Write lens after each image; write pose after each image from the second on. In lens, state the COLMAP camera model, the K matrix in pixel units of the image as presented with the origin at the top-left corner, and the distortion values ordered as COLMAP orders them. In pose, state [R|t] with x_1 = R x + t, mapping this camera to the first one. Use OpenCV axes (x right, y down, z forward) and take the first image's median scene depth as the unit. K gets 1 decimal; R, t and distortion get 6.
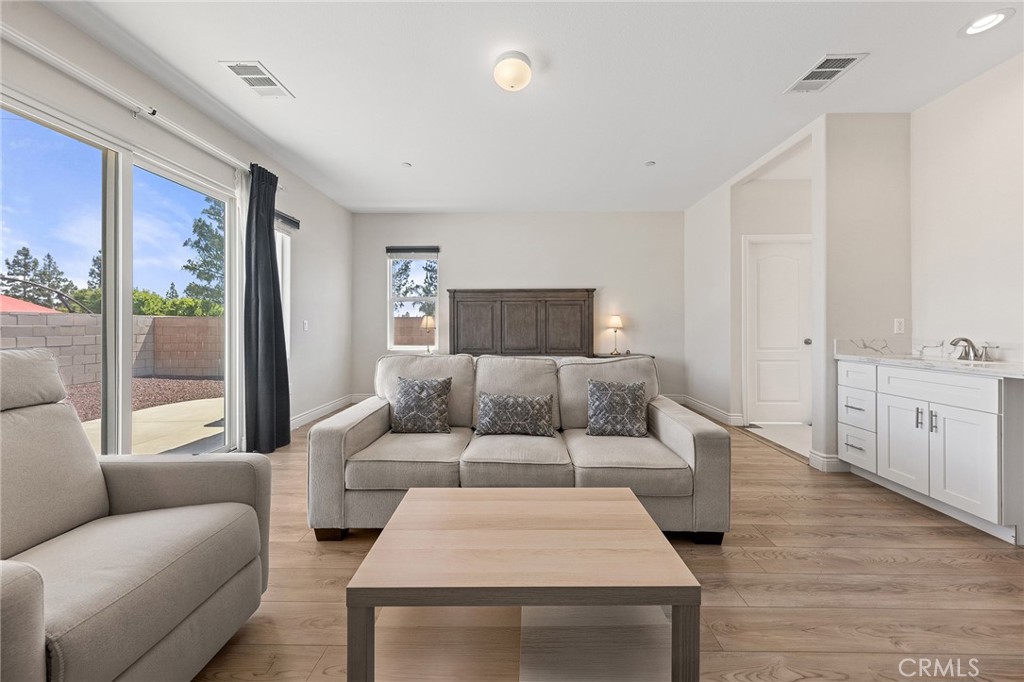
lens RADIAL K [[348.8, 0, 515.0], [0, 348.8, 329.2], [0, 0, 1]] dist [0.000648, -0.000084]
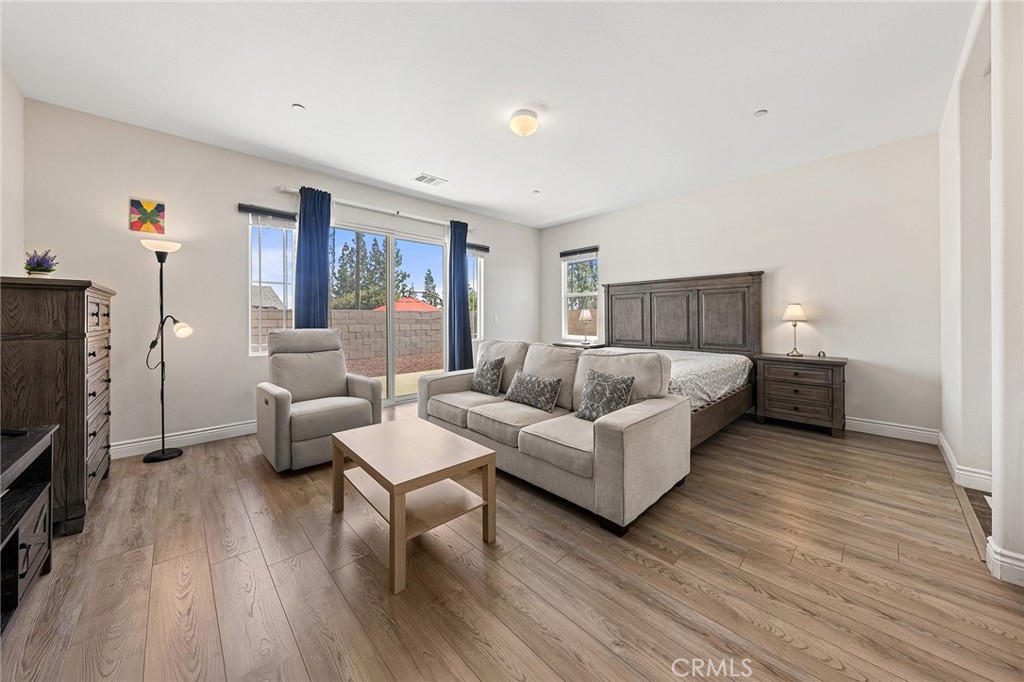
lens RADIAL K [[363.4, 0, 515.2], [0, 363.4, 316.8], [0, 0, 1]] dist [-0.001726, -0.000145]
pose [[0.697790, -0.003969, -0.716291, 0.430463], [-0.001296, 0.999976, -0.006804, -0.005785], [0.716301, 0.005676, 0.697768, 0.016600]]
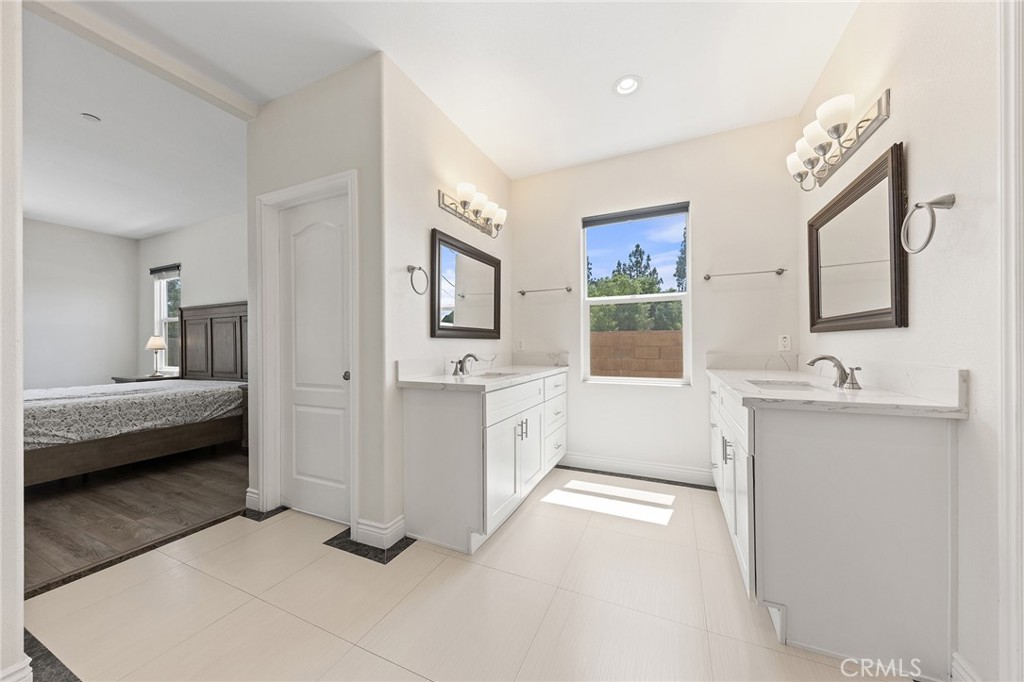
lens RADIAL K [[352.8, 0, 516.9], [0, 352.8, 342.5], [0, 0, 1]] dist [0.001239, 0.000052]
pose [[0.915871, -0.005382, -0.401437, 1.059568], [0.001949, 0.999958, -0.008959, -0.008055], [0.401468, 0.007423, 0.915843, 0.493725]]
